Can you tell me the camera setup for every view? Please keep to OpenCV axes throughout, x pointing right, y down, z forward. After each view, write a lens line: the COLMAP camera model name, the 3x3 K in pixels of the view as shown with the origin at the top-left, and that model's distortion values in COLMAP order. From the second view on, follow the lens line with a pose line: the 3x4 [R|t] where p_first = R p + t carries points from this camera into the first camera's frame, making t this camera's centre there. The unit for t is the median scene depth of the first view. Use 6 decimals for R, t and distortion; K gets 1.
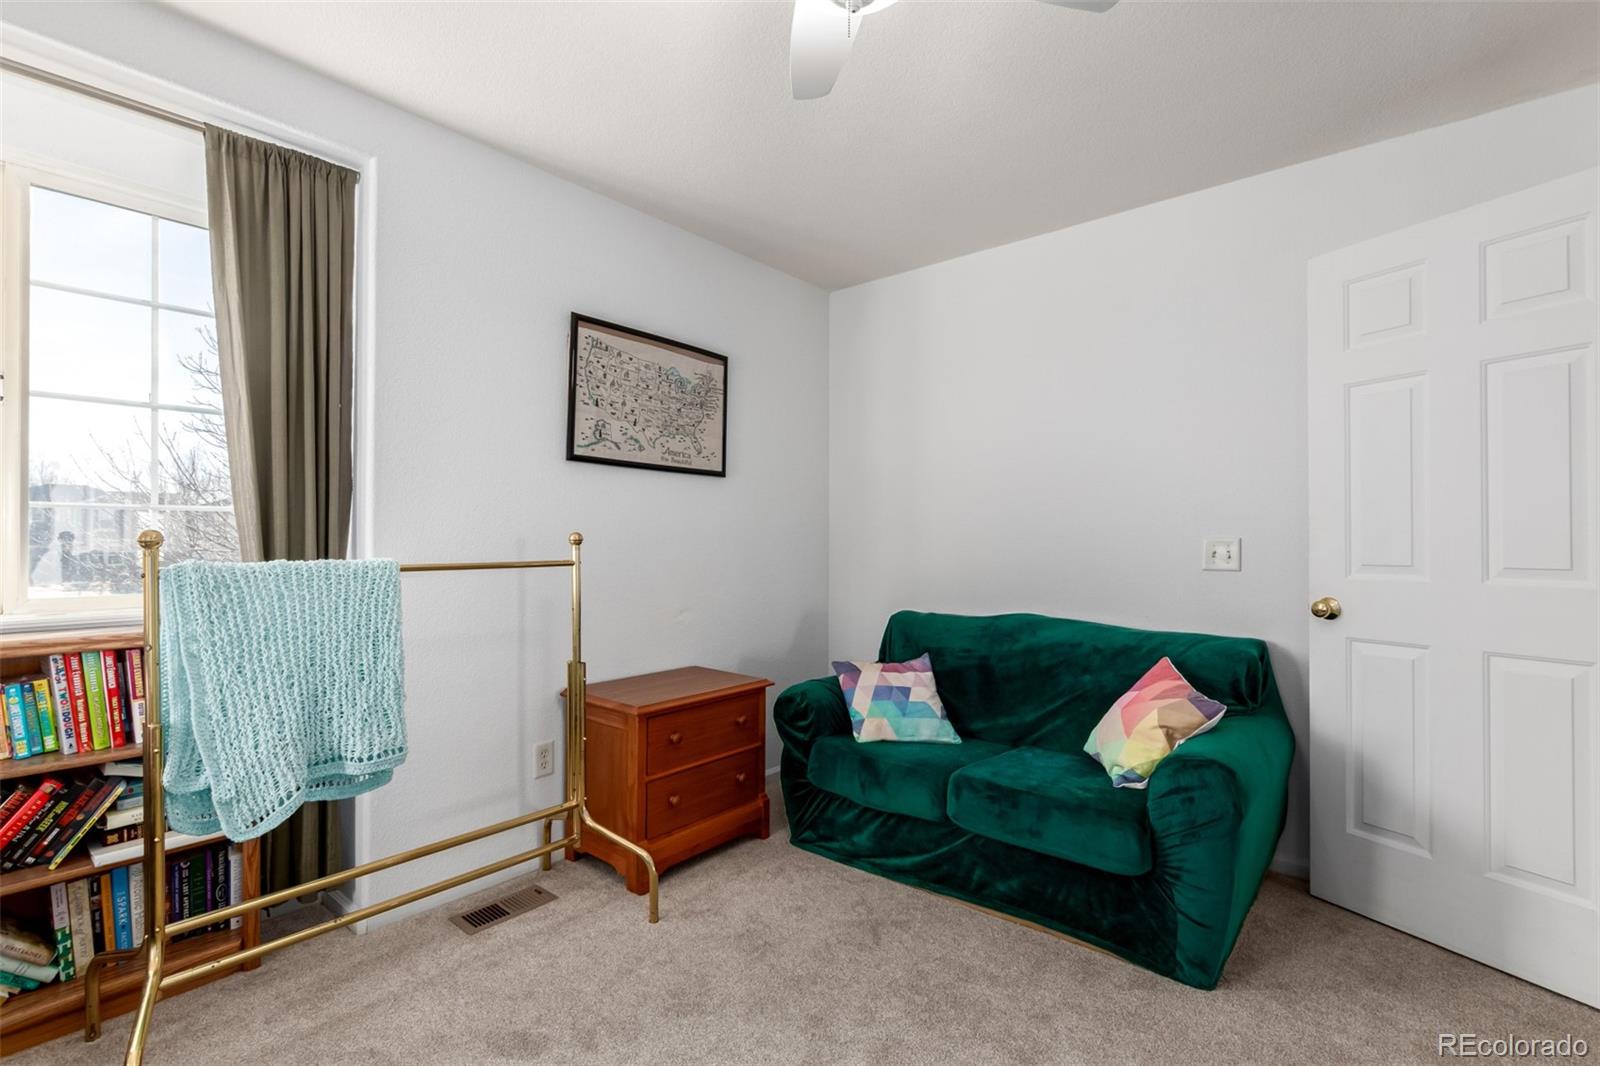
lens RADIAL K [[738.6, 0, 798.6], [0, 738.6, 536.0], [0, 0, 1]] dist [0.007937, -0.004083]
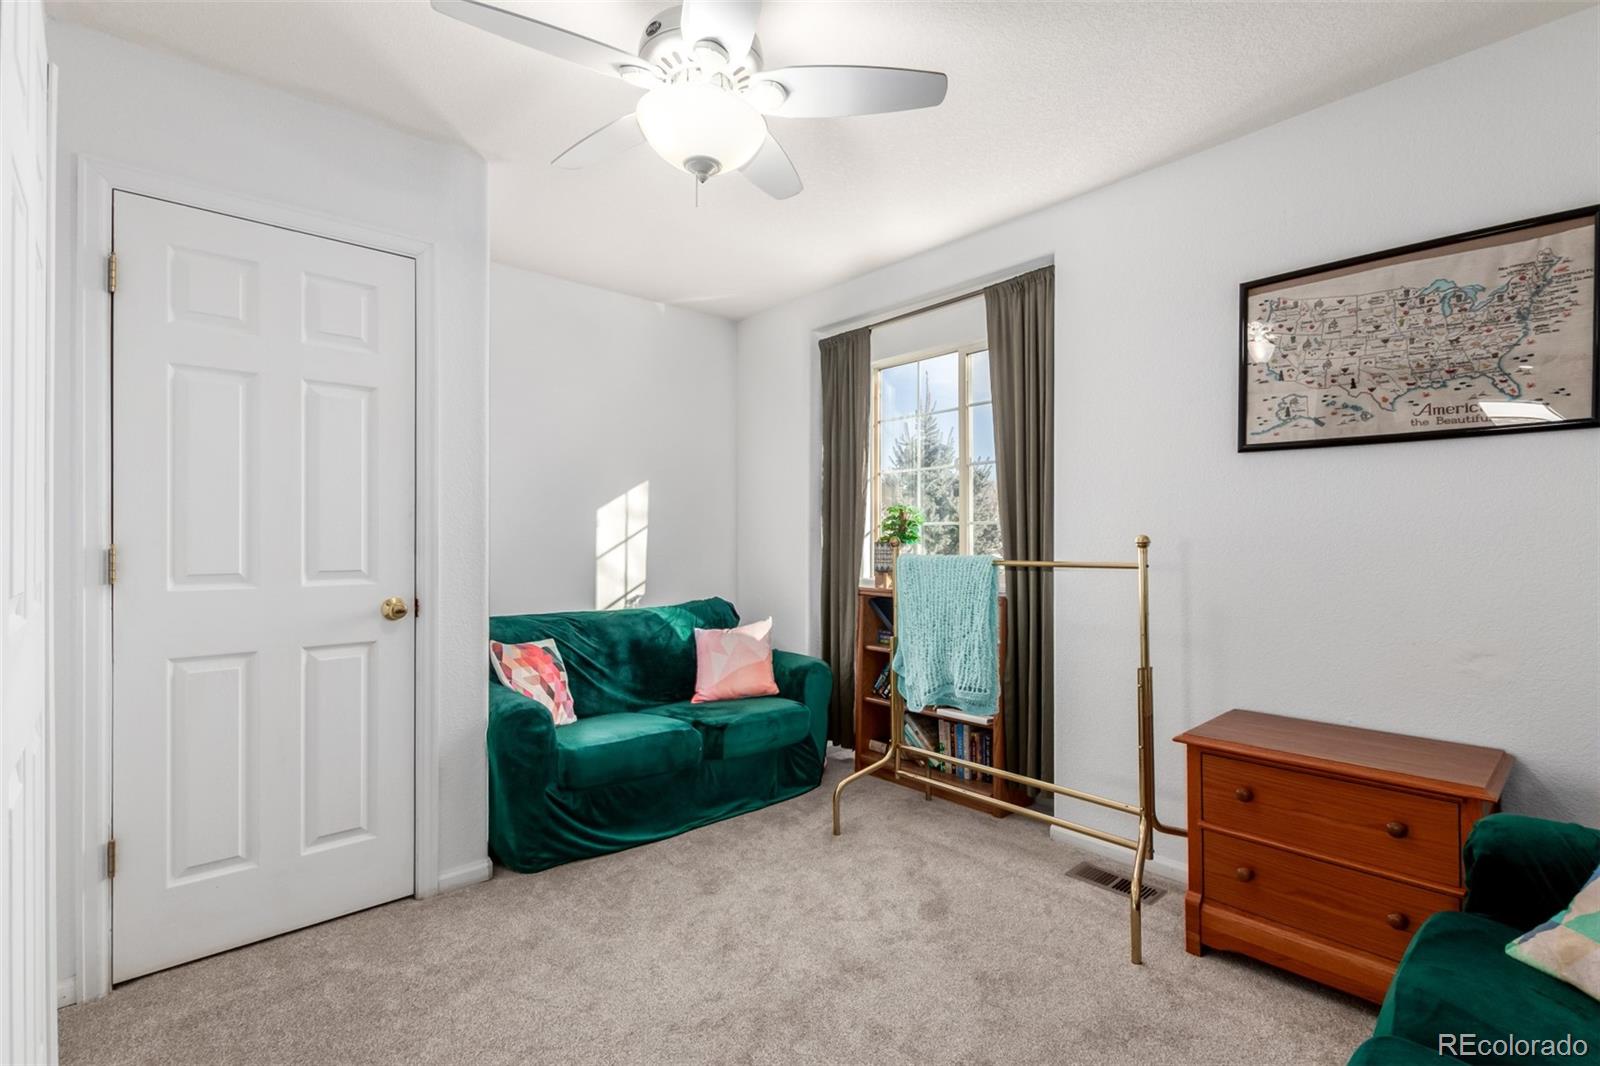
lens RADIAL K [[738.6, 0, 798.3], [0, 738.6, 538.1], [0, 0, 1]] dist [0.007937, -0.004083]
pose [[-0.145202, -0.001177, -0.989401, 0.618376], [0.009289, 0.999954, -0.002553, -0.002744], [0.989358, -0.009561, -0.145184, 0.583009]]
